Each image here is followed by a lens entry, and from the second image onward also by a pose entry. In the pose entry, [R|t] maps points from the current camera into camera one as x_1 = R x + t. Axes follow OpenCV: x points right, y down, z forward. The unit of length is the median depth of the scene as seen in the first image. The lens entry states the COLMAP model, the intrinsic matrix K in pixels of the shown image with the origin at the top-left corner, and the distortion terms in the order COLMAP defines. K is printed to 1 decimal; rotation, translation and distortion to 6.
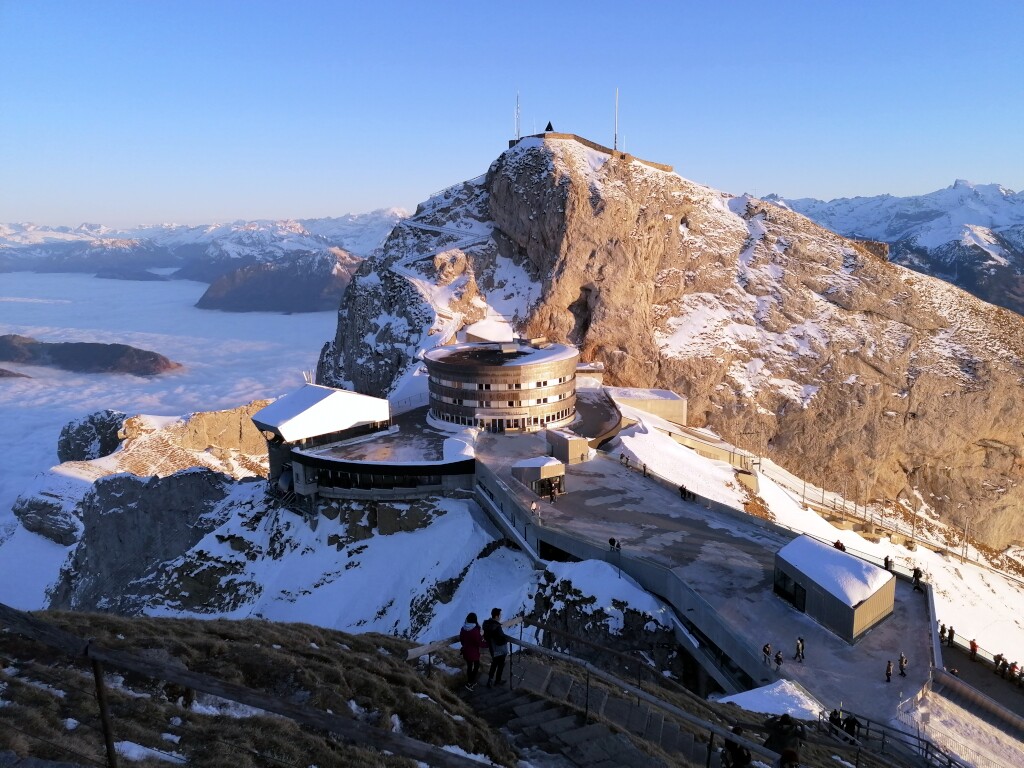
lens RADIAL K [[753.3, 0, 508.5], [0, 753.3, 383.2], [0, 0, 1]] dist [0.101054, -0.117783]
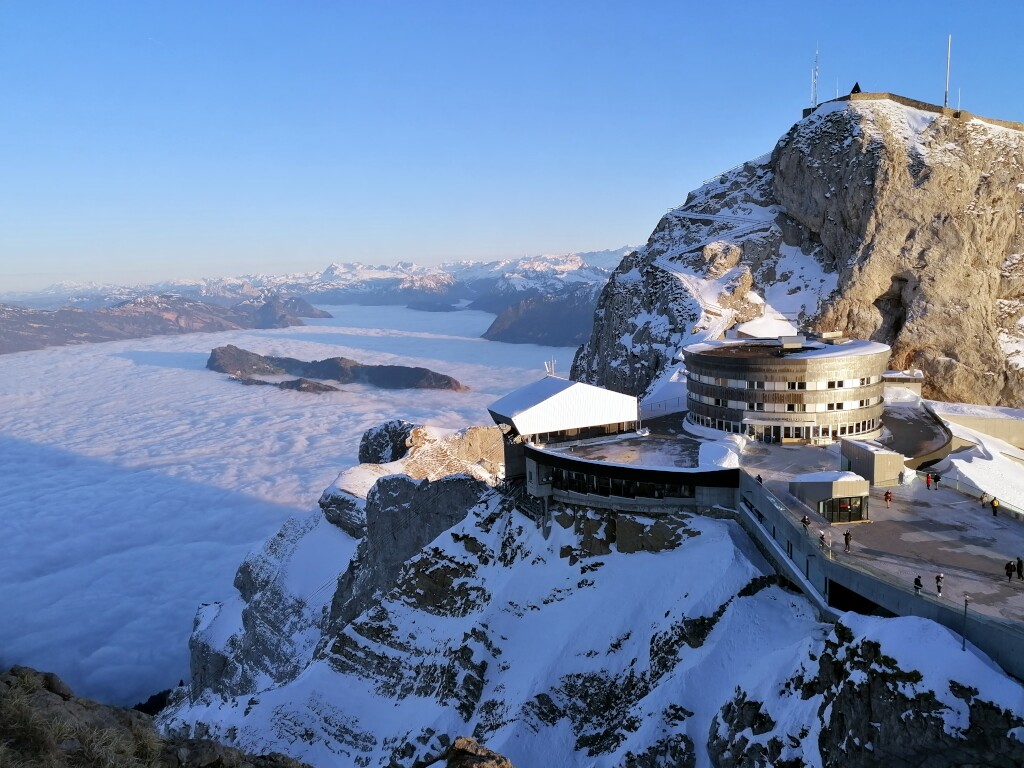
lens RADIAL K [[753.3, 0, 508.5], [0, 753.3, 383.2], [0, 0, 1]] dist [0.101054, -0.117783]
pose [[0.937057, 0.035702, -0.347347, 0.001316], [-0.050080, 0.998216, -0.032501, 0.031708], [0.345567, 0.047850, 0.937173, 0.108686]]
